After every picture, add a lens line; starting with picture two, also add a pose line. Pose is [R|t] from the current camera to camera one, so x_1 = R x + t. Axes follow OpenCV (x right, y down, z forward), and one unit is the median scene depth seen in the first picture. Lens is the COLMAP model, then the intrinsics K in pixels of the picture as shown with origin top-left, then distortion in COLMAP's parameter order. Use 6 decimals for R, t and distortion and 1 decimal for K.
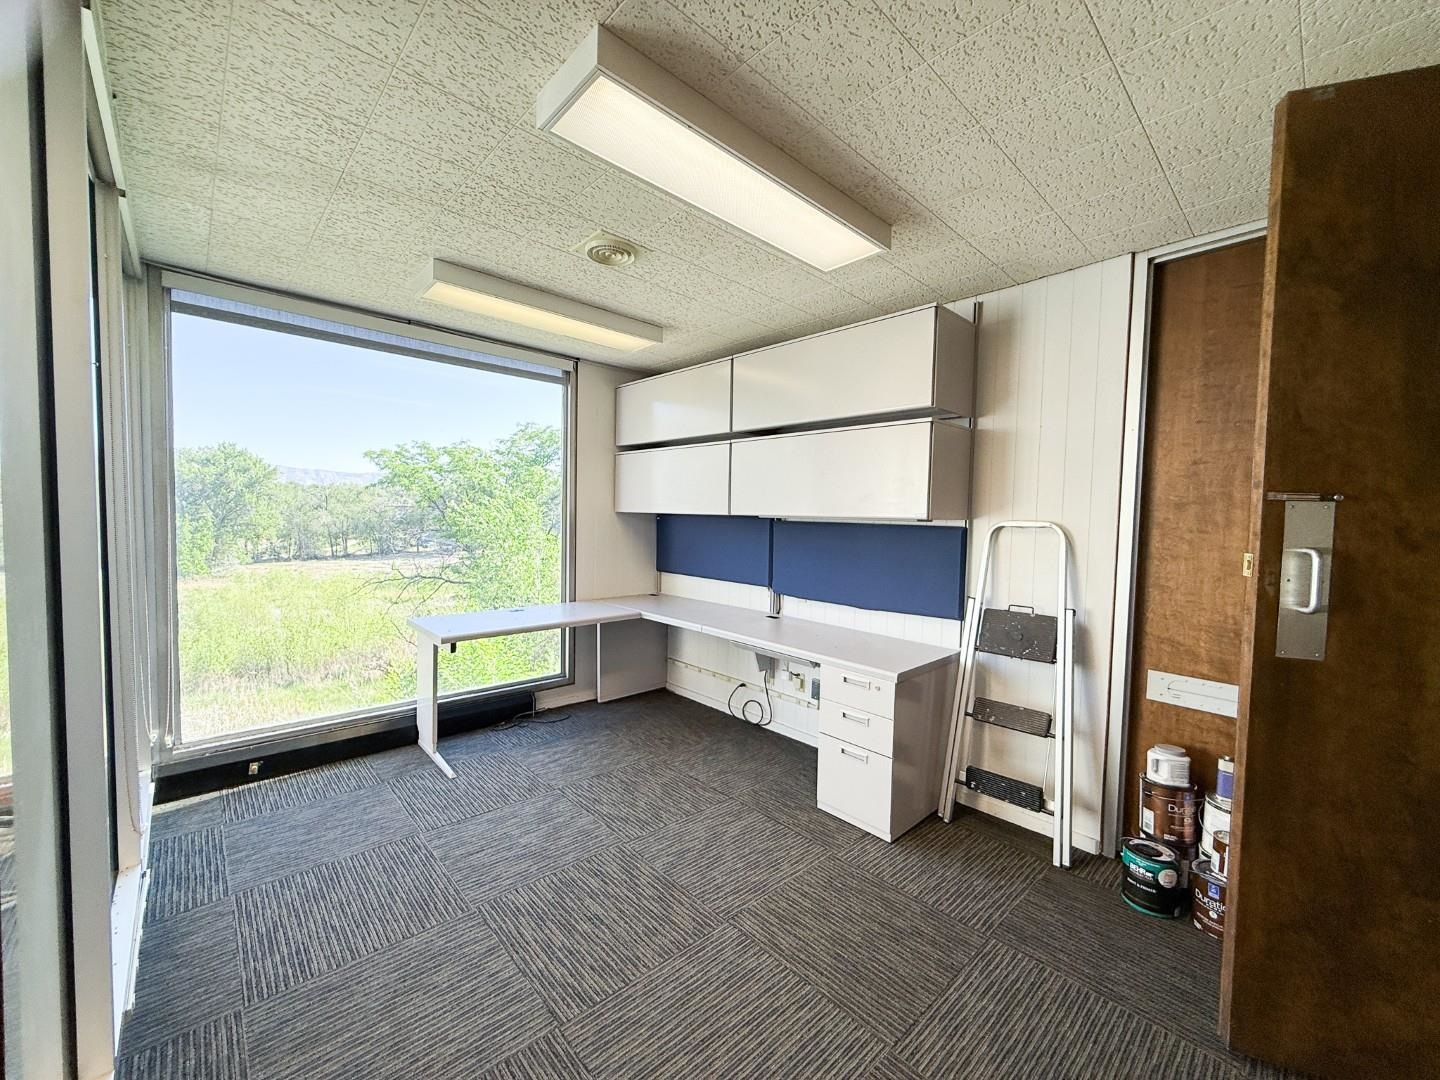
lens RADIAL K [[574.9, 0, 719.8], [0, 574.9, 540.4], [0, 0, 1]] dist [0.003237, 0.000289]
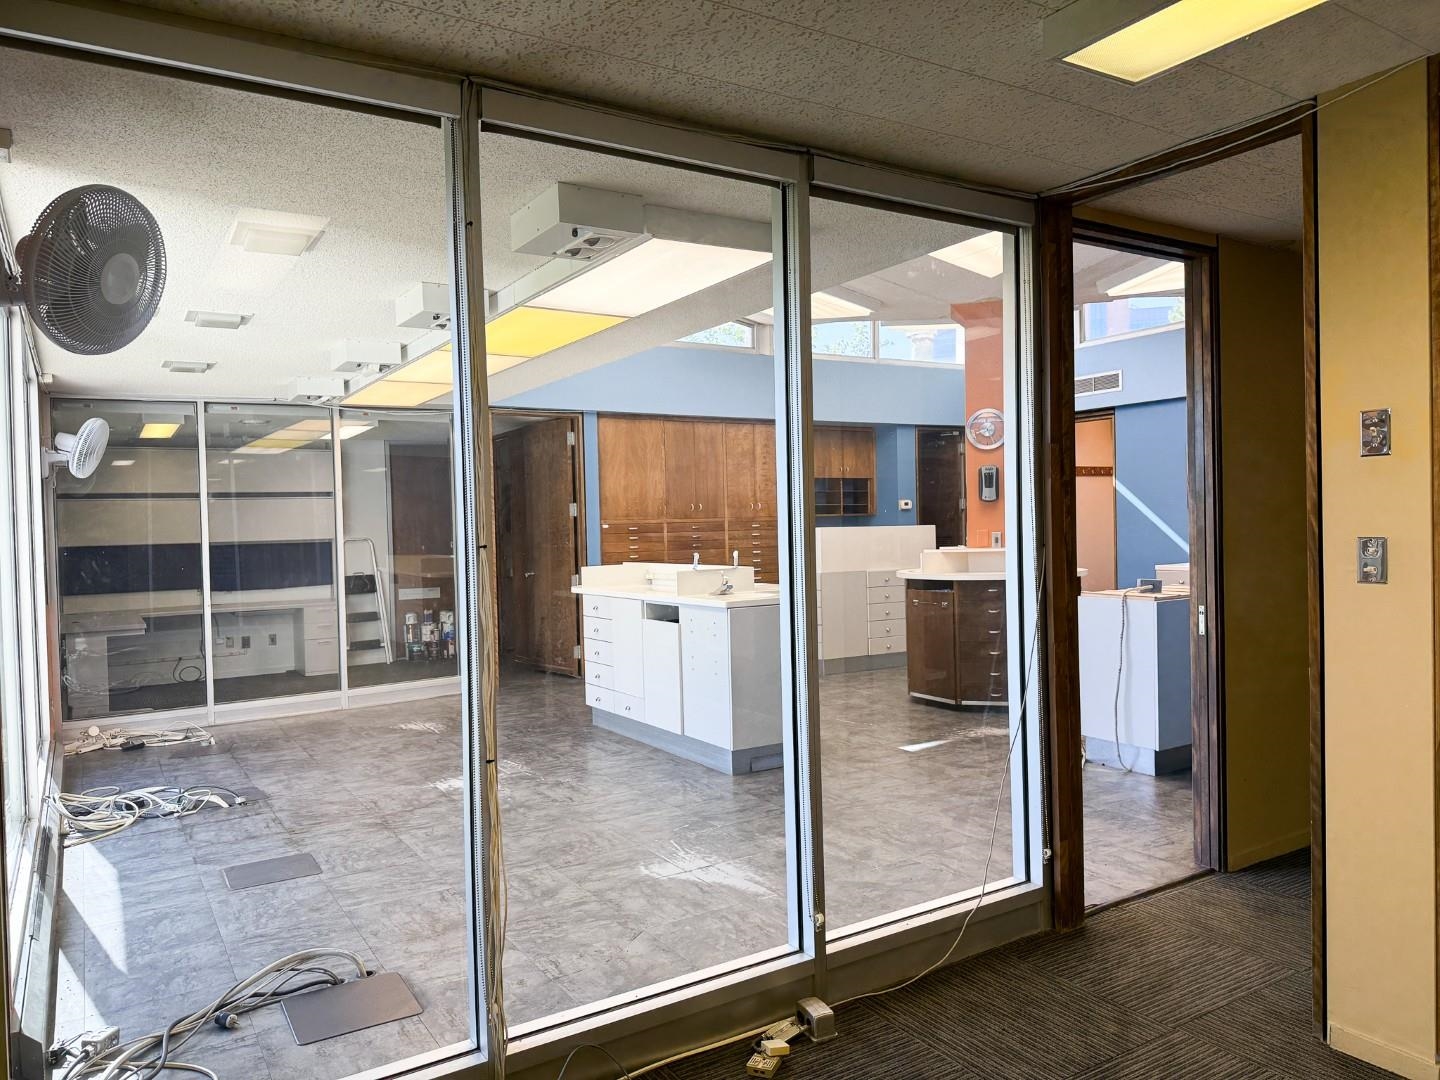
lens RADIAL K [[1018.1, 0, 718.7], [0, 1018.1, 539.0], [0, 0, 1]] dist [-0.014155, -0.007797]
pose [[0.187589, -0.045862, 0.981176, -3.818778], [0.074871, 0.996671, 0.032272, -0.059878], [-0.979390, 0.067408, 0.190398, -1.481278]]
